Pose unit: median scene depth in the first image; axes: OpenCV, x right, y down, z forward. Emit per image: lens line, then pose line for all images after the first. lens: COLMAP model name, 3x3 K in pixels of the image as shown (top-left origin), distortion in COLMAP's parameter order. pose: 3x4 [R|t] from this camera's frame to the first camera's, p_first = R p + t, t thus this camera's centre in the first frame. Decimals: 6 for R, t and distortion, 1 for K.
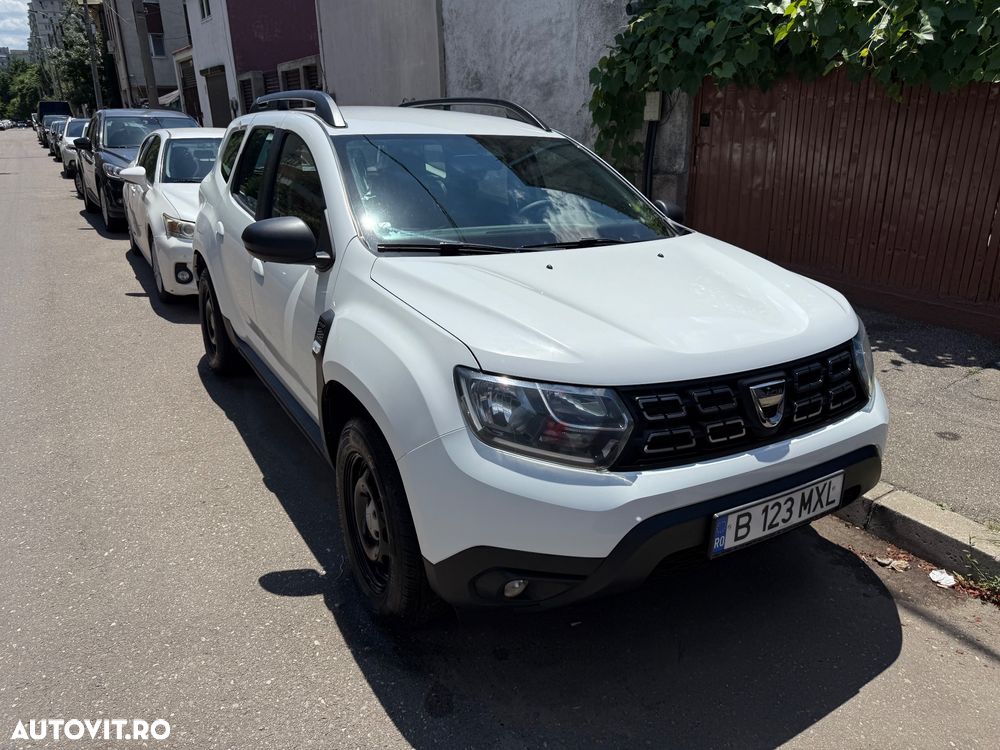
lens RADIAL K [[710.5, 0, 508.4], [0, 710.5, 367.5], [0, 0, 1]] dist [0.054244, -0.052562]
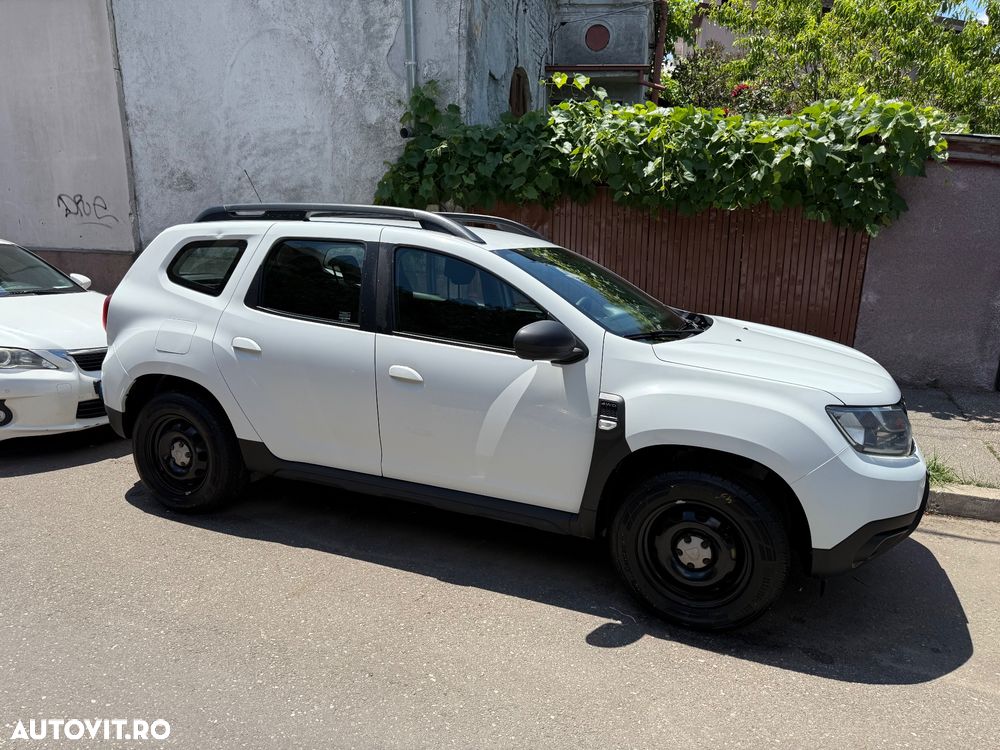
lens RADIAL K [[710.5, 0, 503.7], [0, 710.5, 380.3], [0, 0, 1]] dist [0.054244, -0.052562]
pose [[0.804923, -0.115248, 0.582080, -0.503023], [0.178319, 0.982596, -0.052040, -0.033032], [-0.565951, 0.145684, 0.811465, 0.059638]]
